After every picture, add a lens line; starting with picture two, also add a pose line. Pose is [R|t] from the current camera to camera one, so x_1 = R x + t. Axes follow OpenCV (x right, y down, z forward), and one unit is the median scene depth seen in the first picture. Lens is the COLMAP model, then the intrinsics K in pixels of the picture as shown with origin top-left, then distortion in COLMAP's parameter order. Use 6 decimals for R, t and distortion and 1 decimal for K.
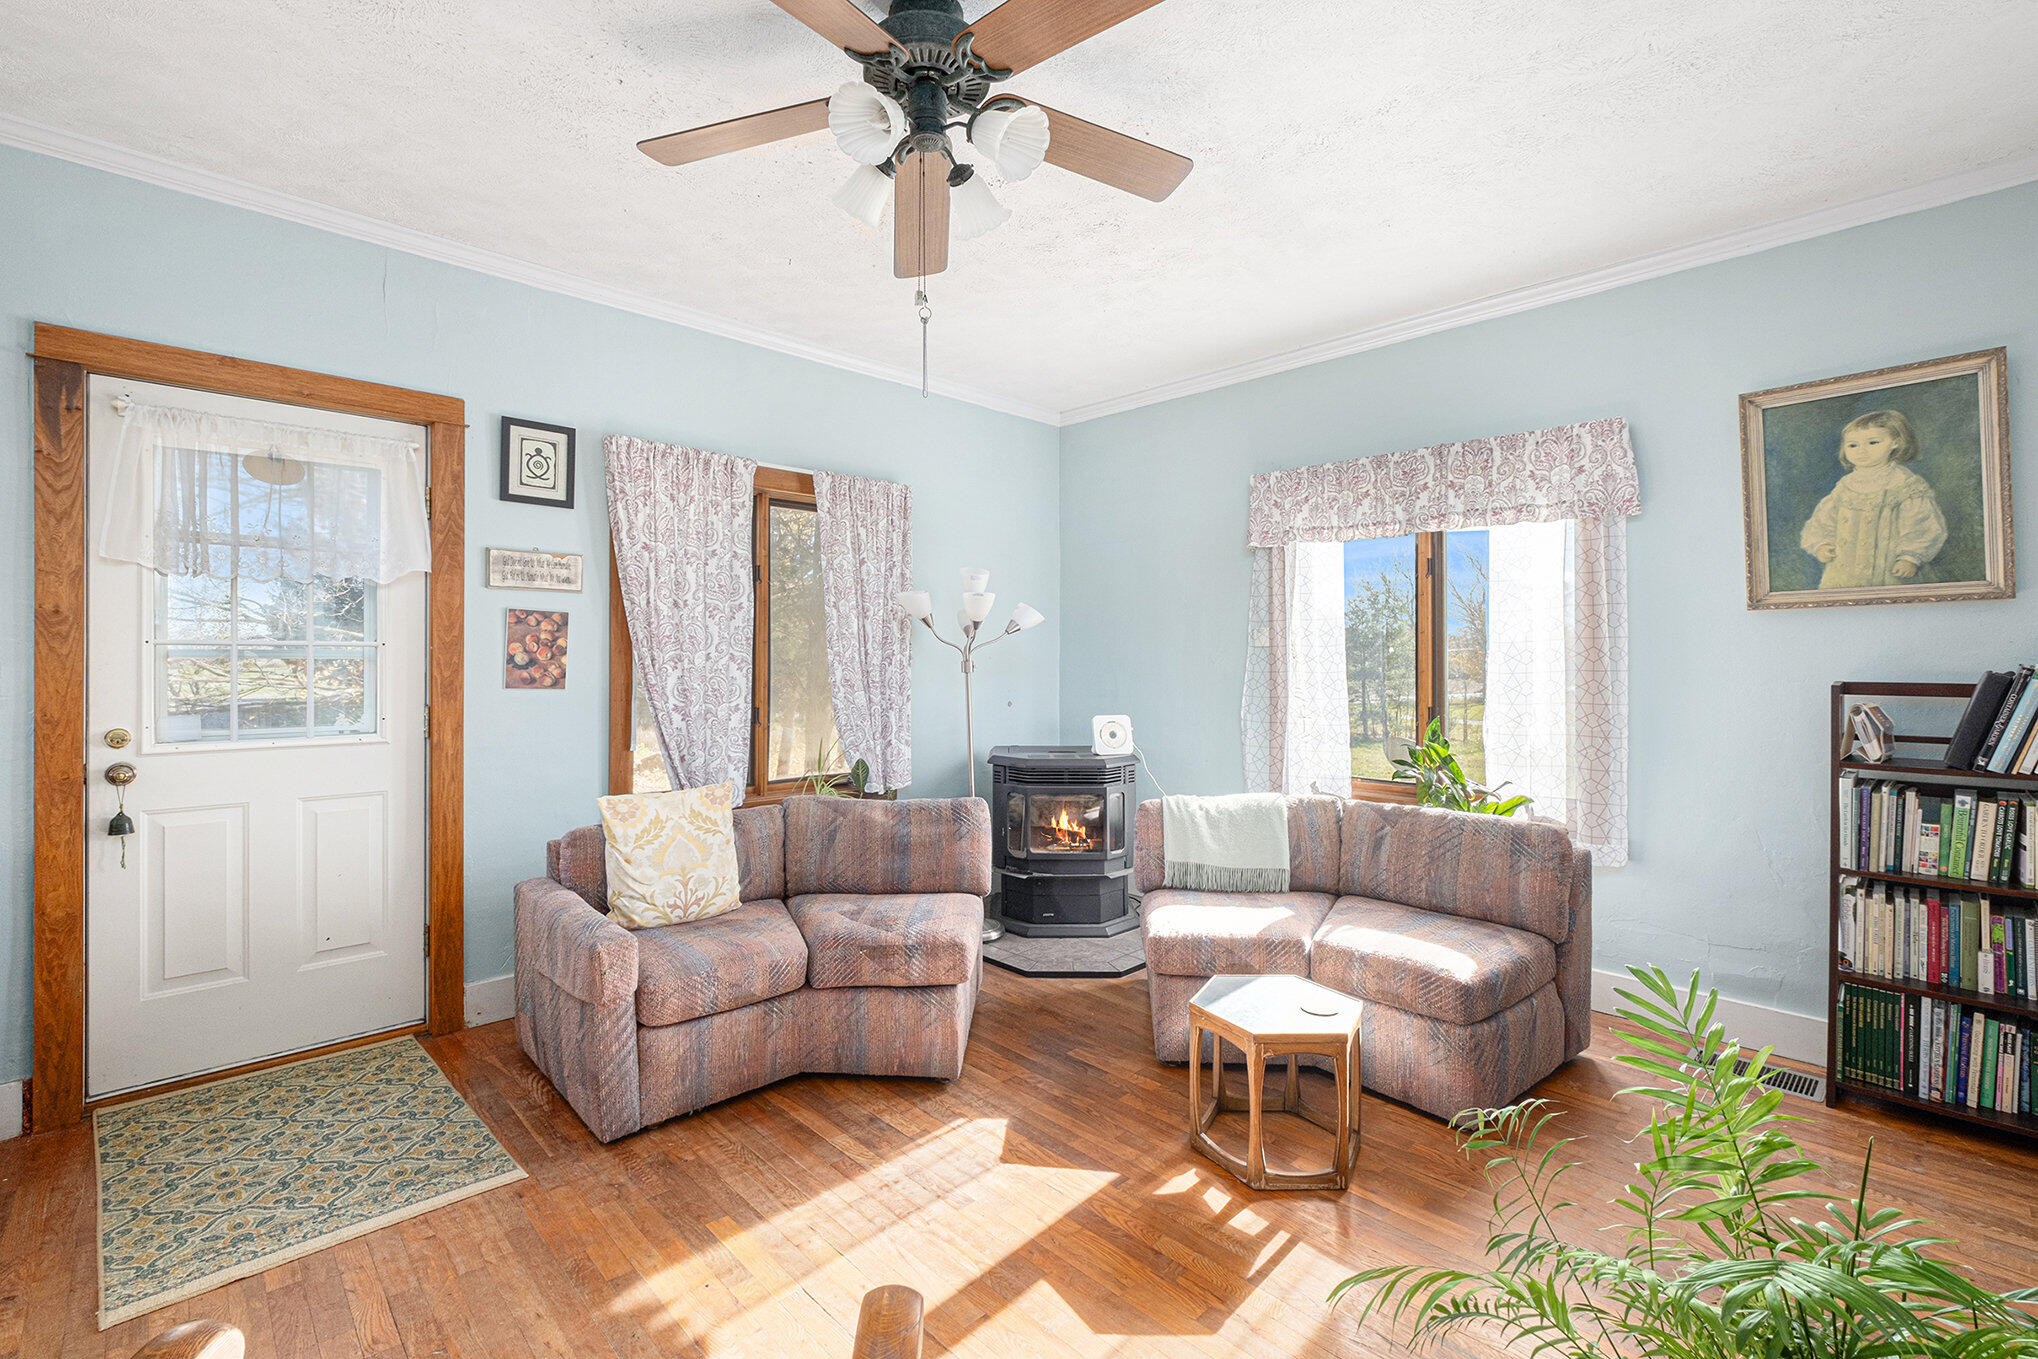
lens RADIAL K [[892.2, 0, 1020.3], [0, 892.2, 670.0], [0, 0, 1]] dist [-0.001702, -0.000348]
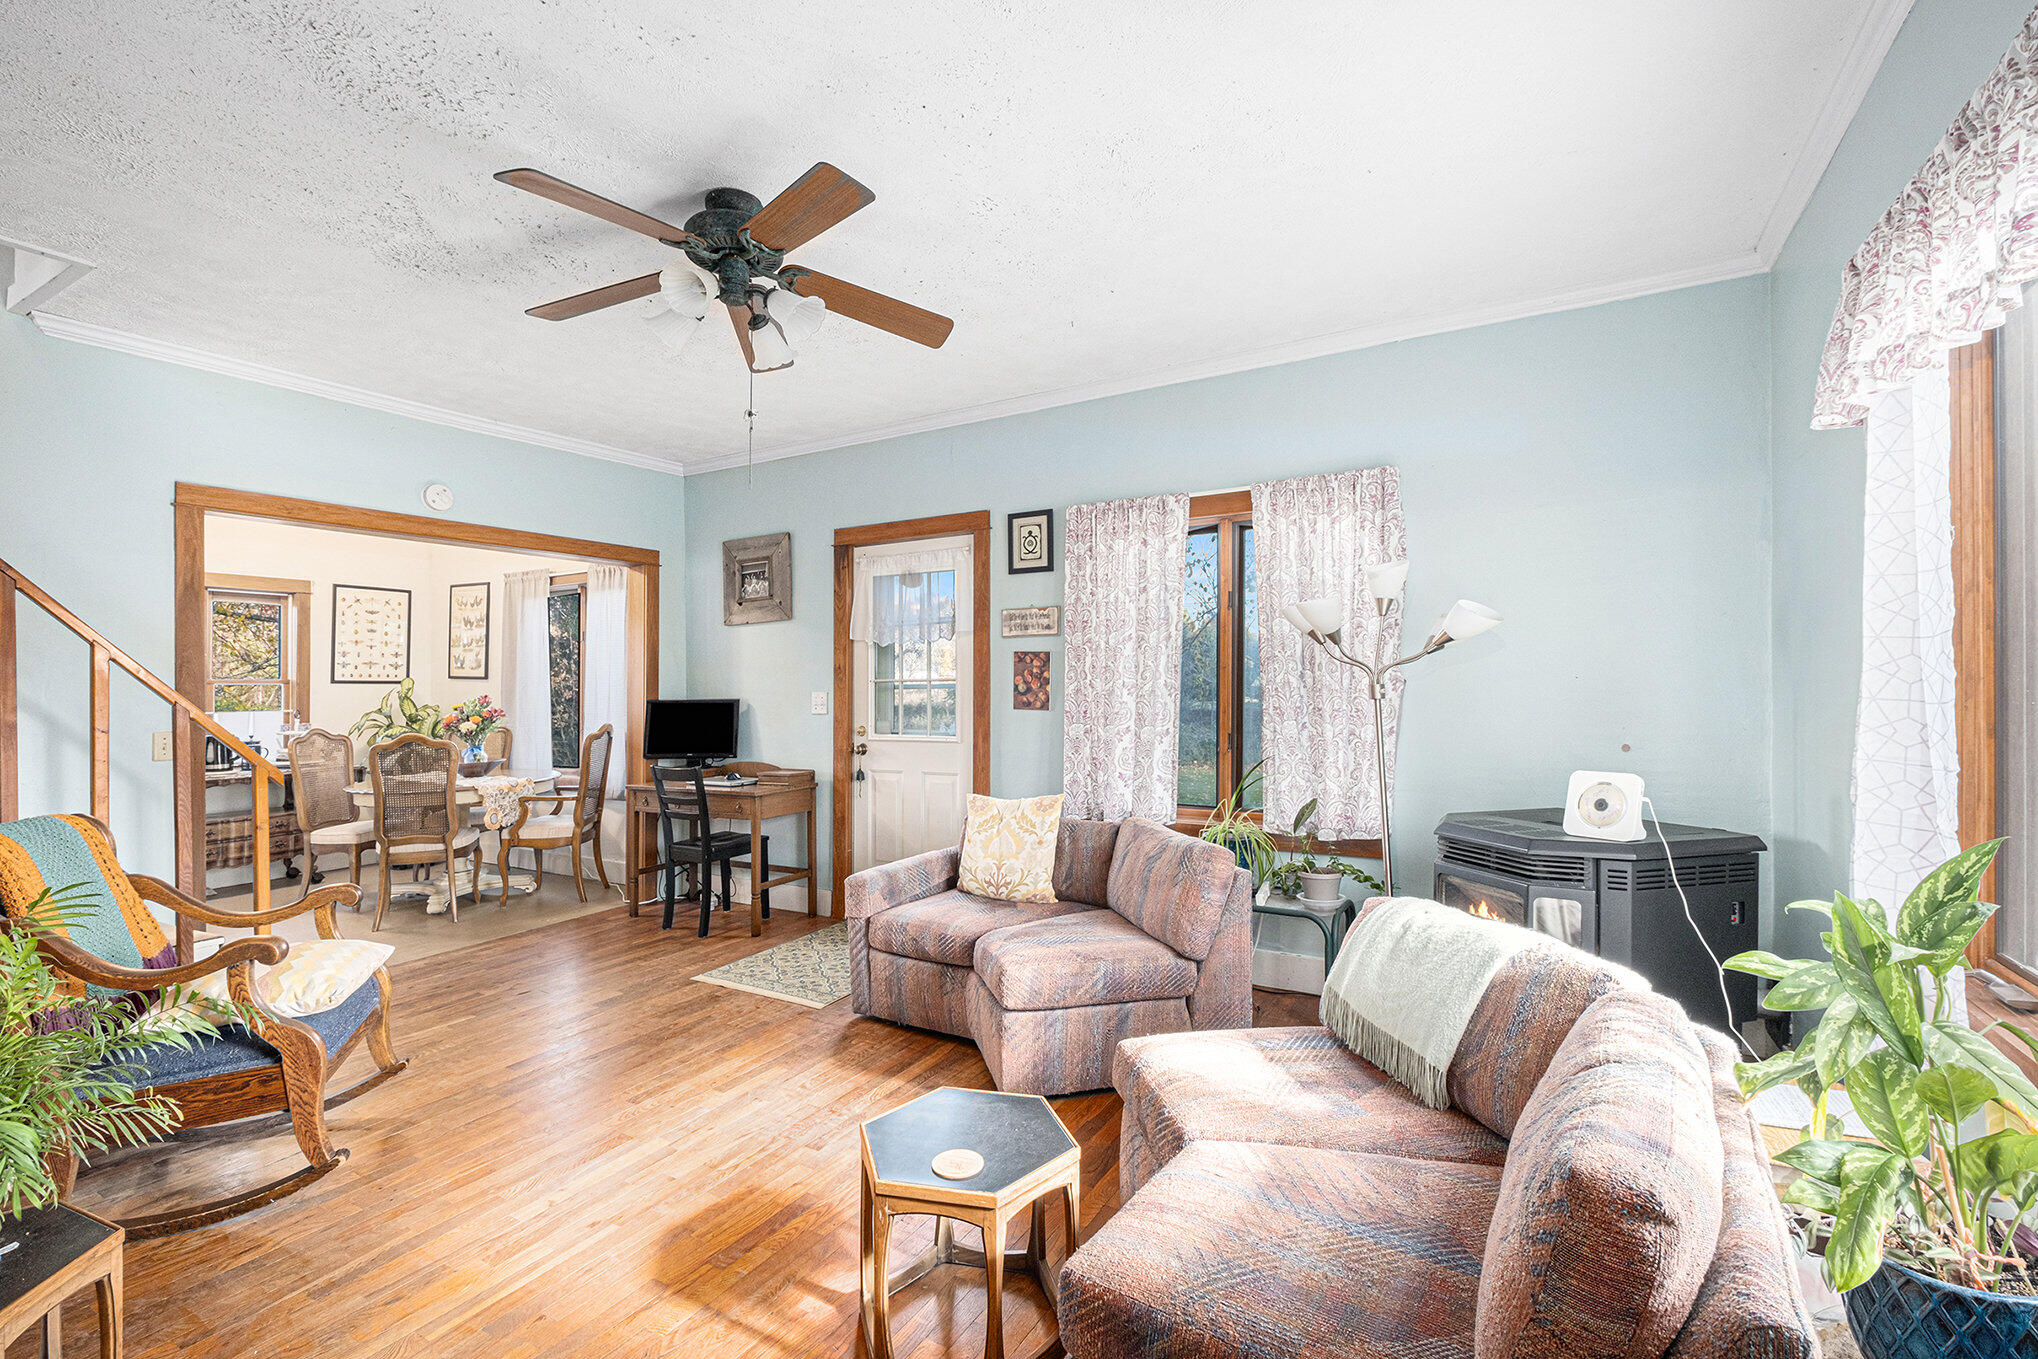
lens RADIAL K [[899.4, 0, 1005.4], [0, 899.4, 692.4], [0, 0, 1]] dist [0.000800, 0.000420]
pose [[0.263862, -0.002065, -0.964558, 0.789209], [0.002449, 0.999996, -0.001471, -0.003501], [0.964557, -0.001974, 0.263866, 0.631874]]
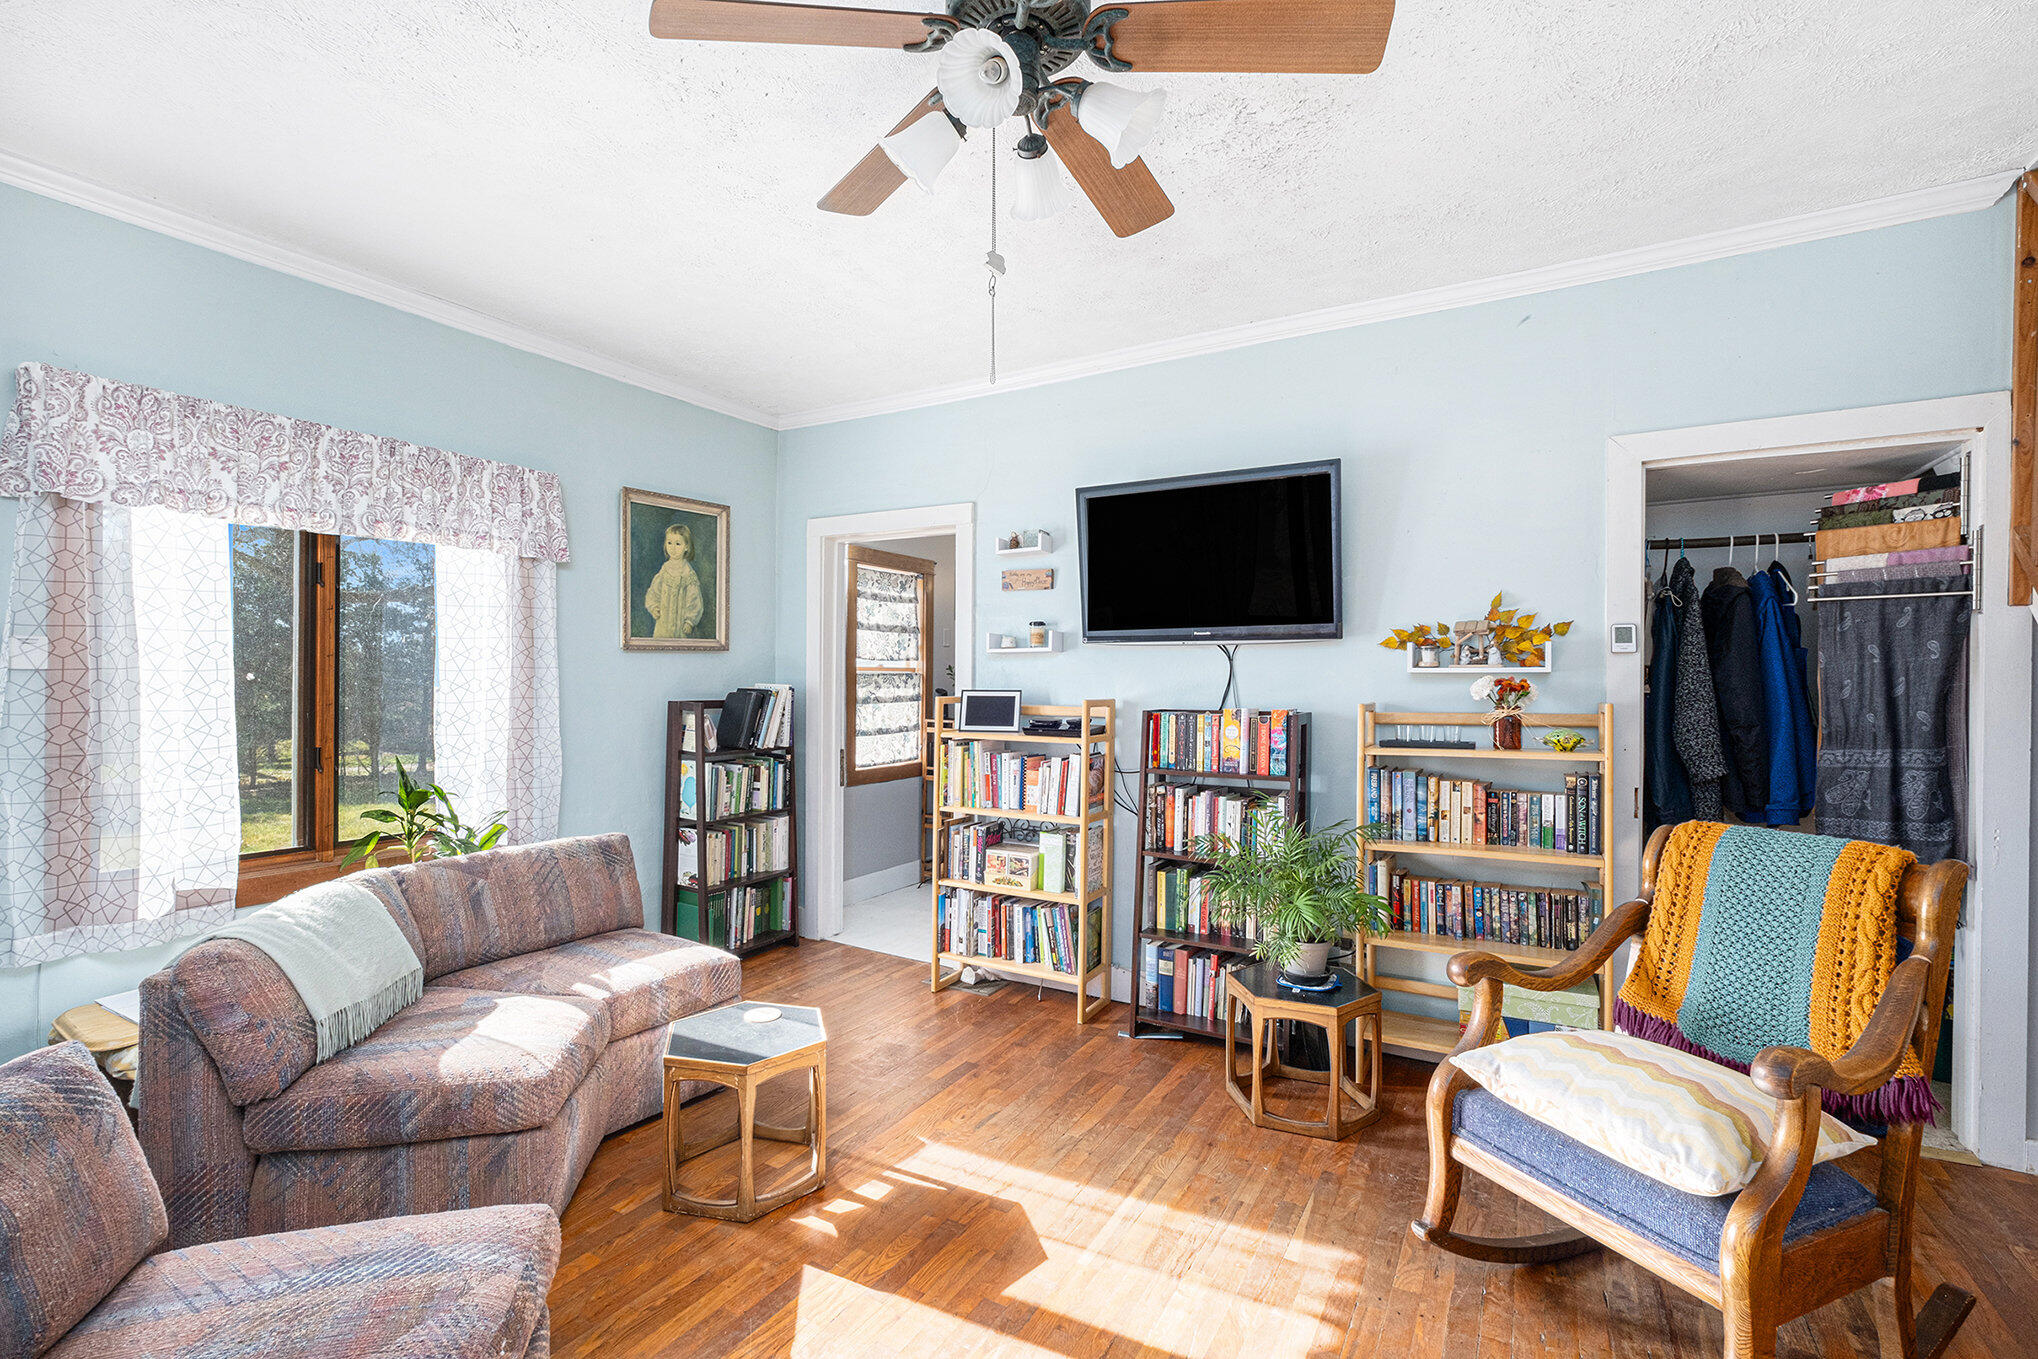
lens RADIAL K [[908.3, 0, 988.0], [0, 908.3, 683.5], [0, 0, 1]] dist [0.010978, -0.000142]
pose [[-0.236640, -0.006108, 0.971578, -0.592973], [0.007001, 0.999944, 0.007991, -0.022135], [-0.971572, 0.008693, -0.236584, 0.741352]]
